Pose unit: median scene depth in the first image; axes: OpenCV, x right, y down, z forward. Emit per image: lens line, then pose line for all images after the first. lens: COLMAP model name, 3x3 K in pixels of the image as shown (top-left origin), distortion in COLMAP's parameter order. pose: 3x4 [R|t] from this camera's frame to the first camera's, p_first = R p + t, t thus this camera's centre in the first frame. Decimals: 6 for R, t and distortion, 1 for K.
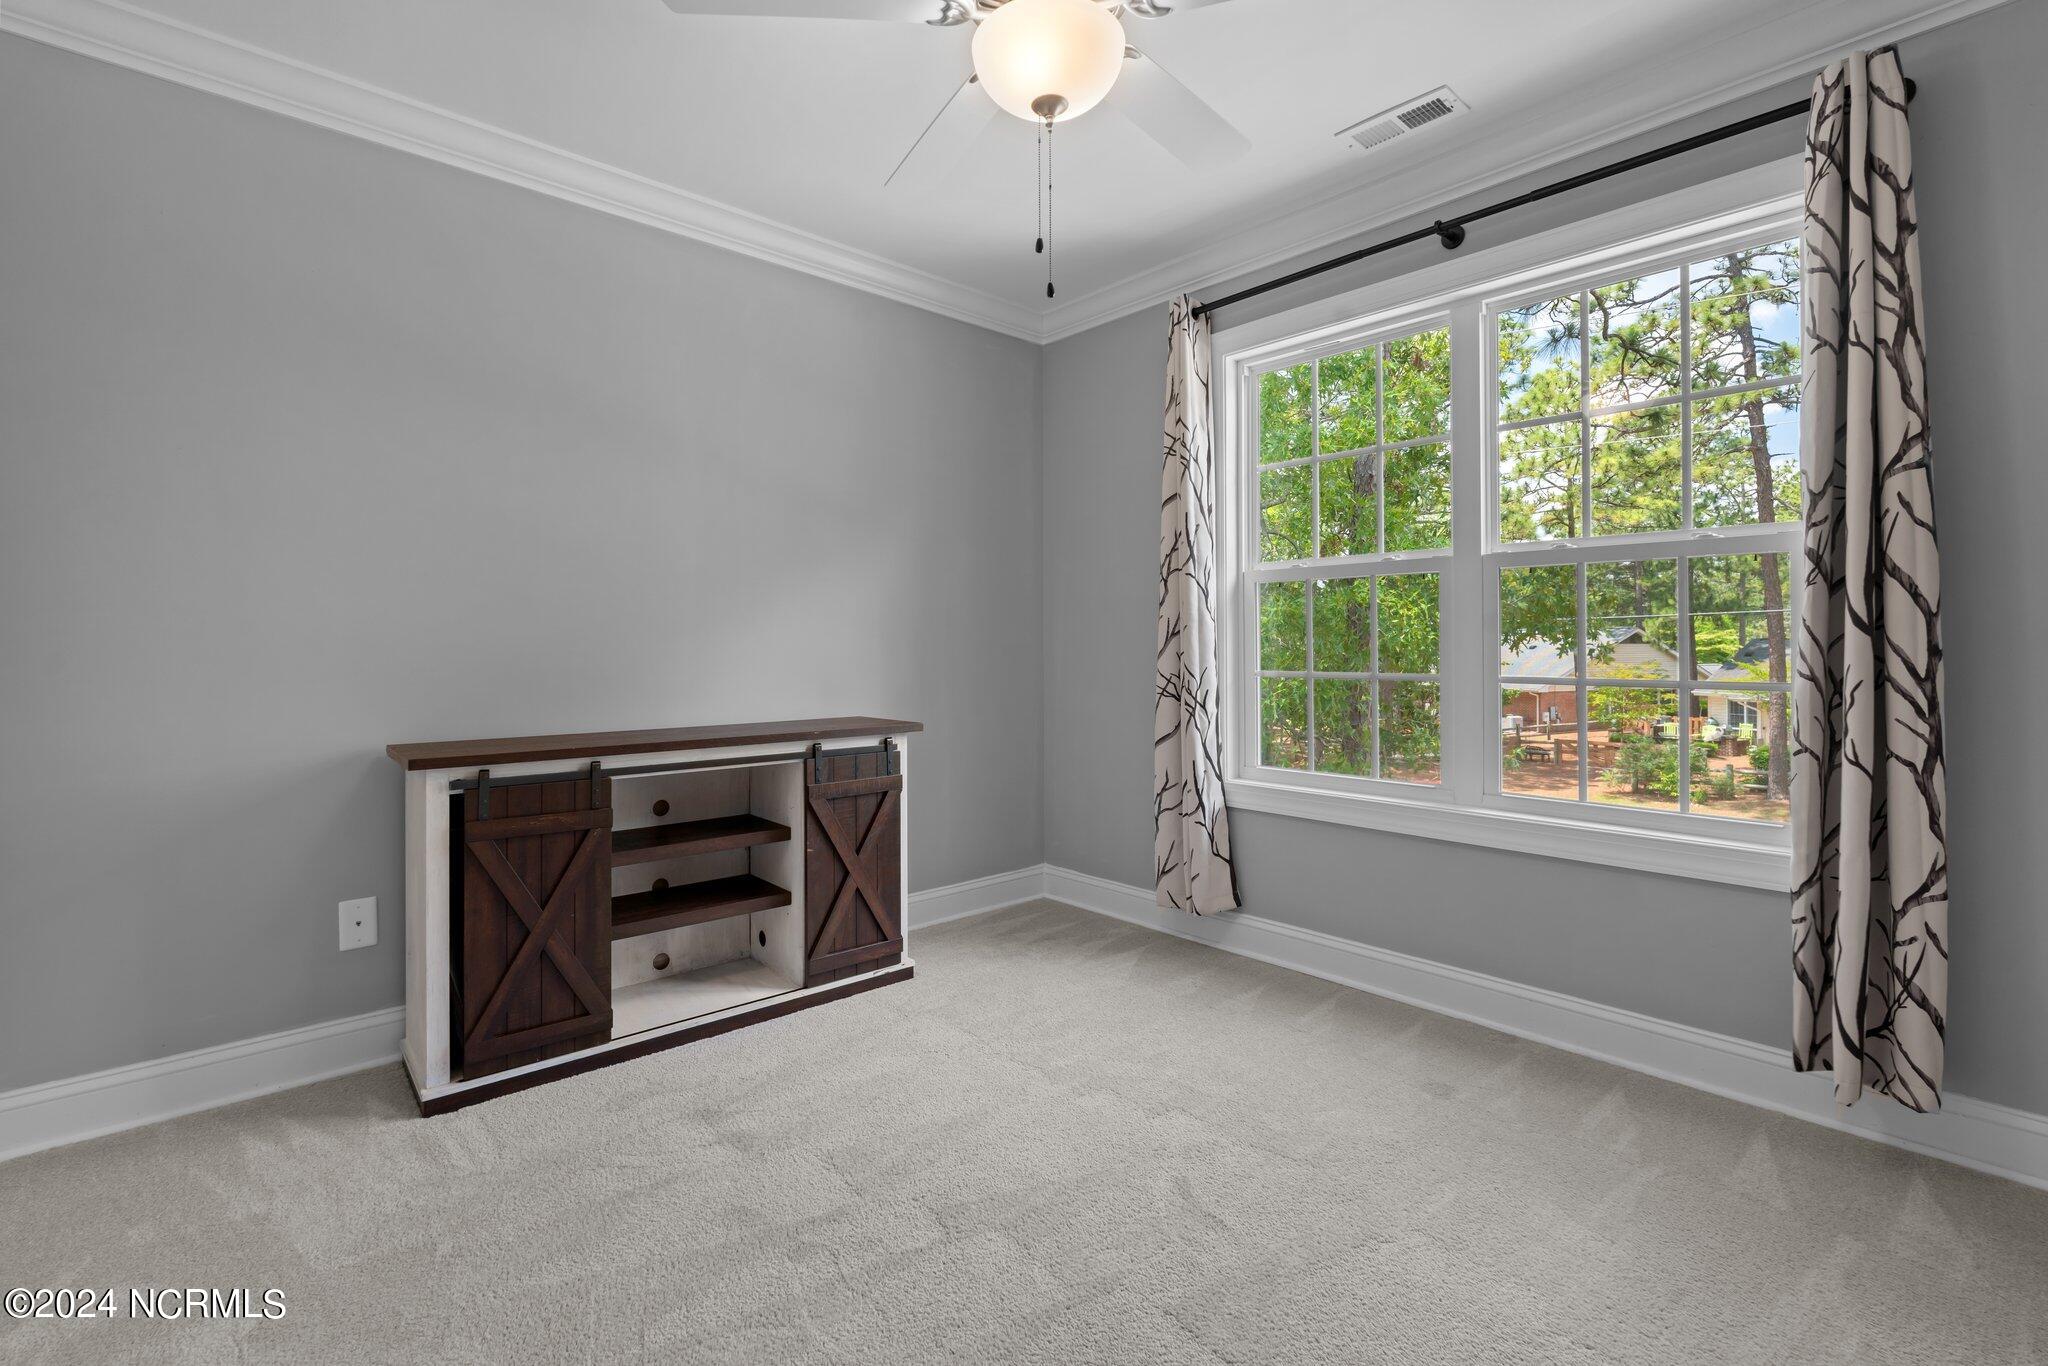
lens RADIAL K [[907.7, 0, 1021.2], [0, 907.7, 650.0], [0, 0, 1]] dist [-0.004601, -0.000580]
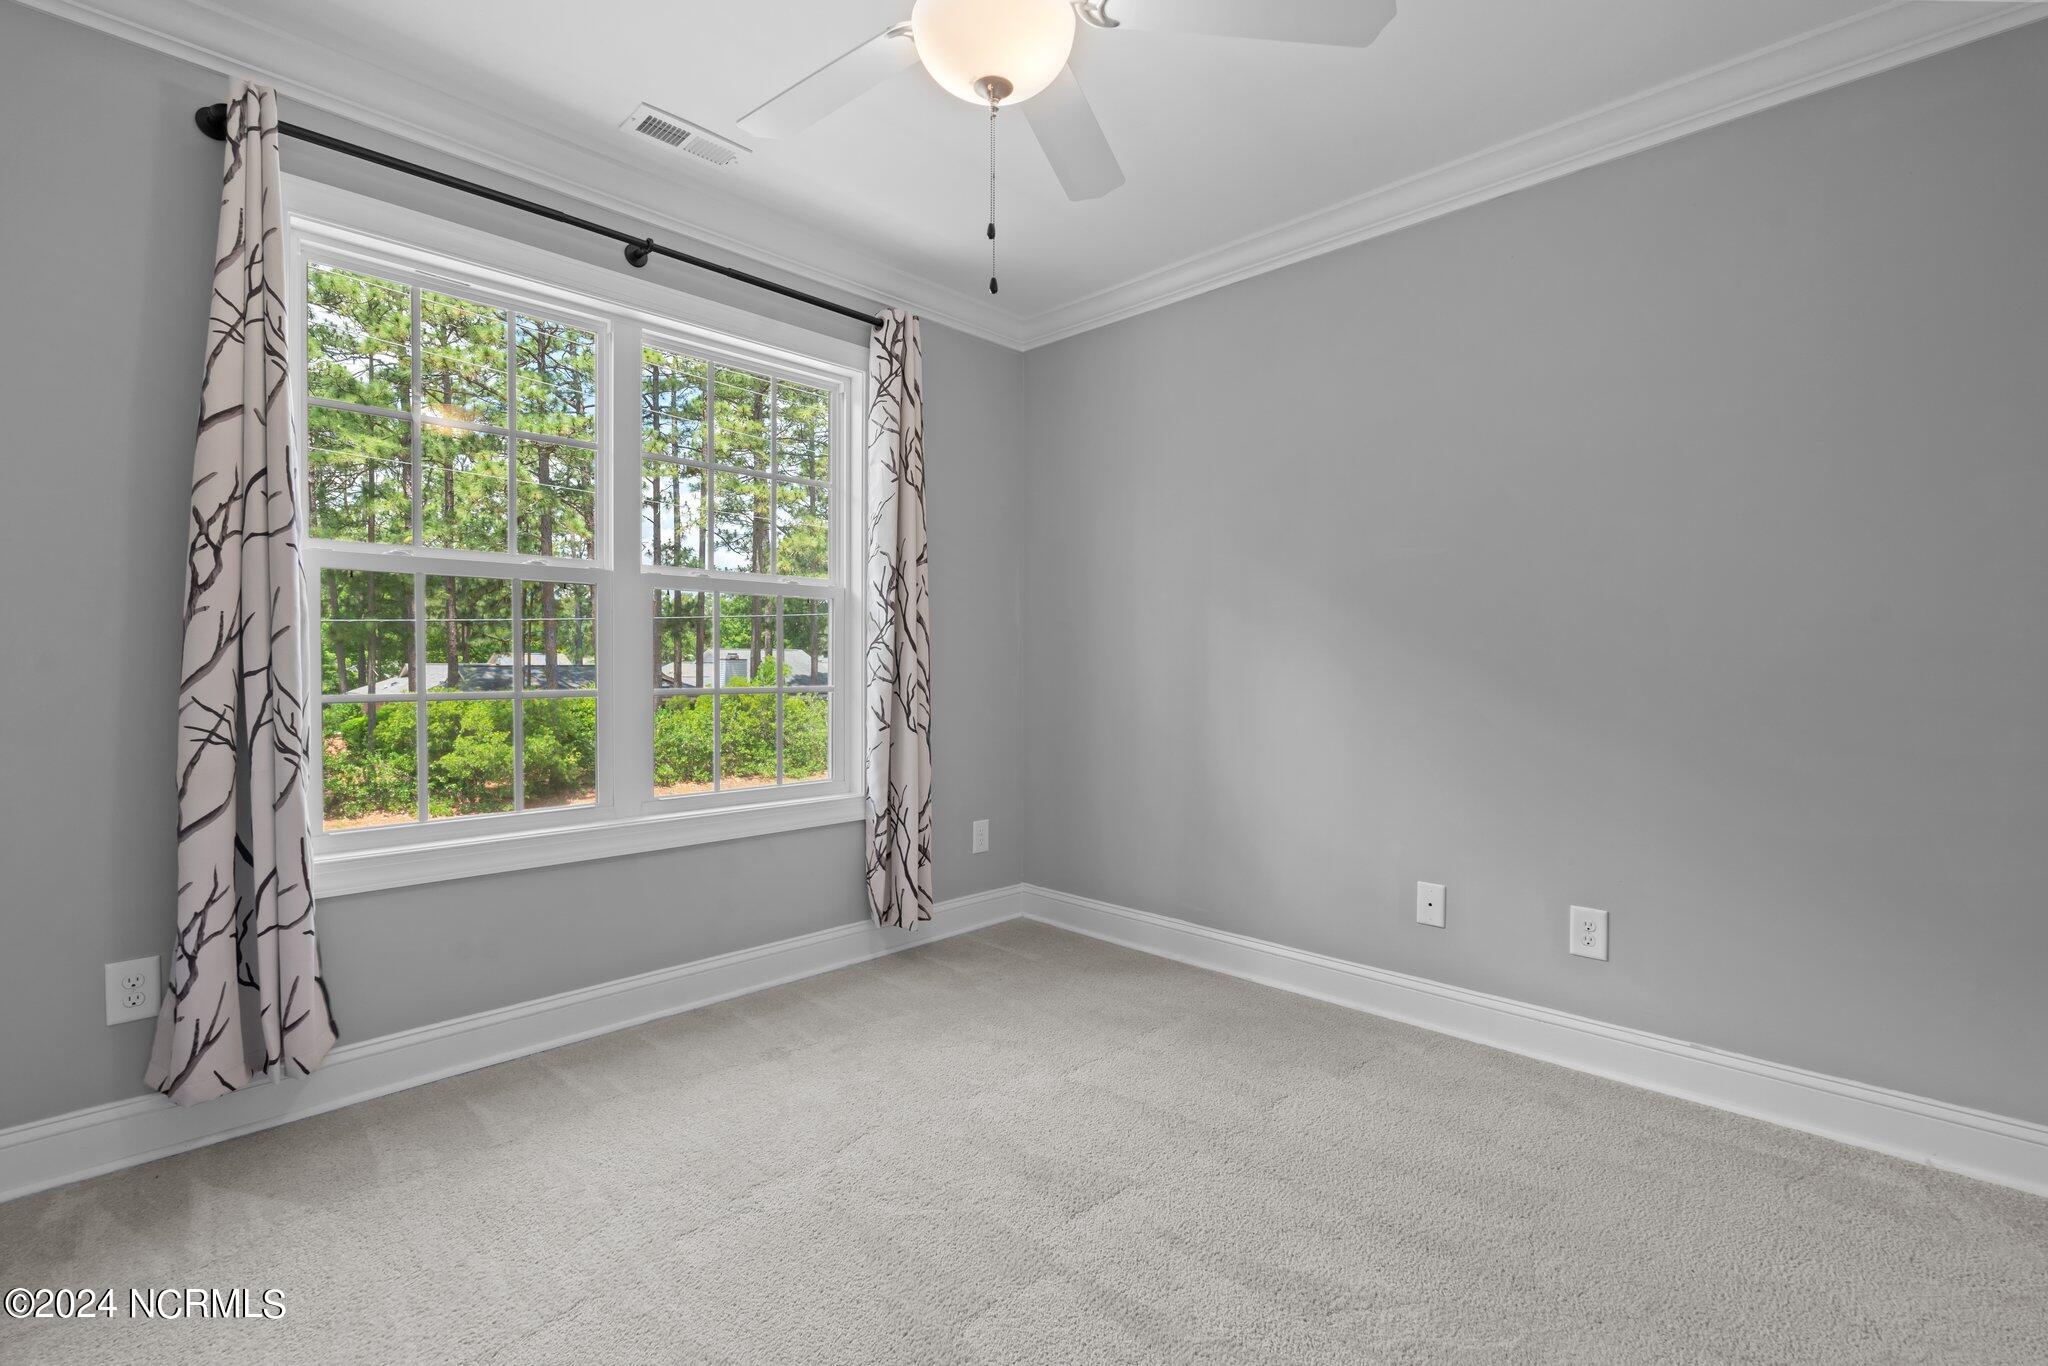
lens RADIAL K [[906.1, 0, 1024.0], [0, 906.1, 683.0], [0, 0, 1]] dist [-0.002528, -0.000295]
pose [[-0.056086, -0.021561, 0.998193, -0.555973], [-0.000316, 0.999767, 0.021577, -0.001869], [-0.998426, 0.000894, -0.056080, 0.616975]]
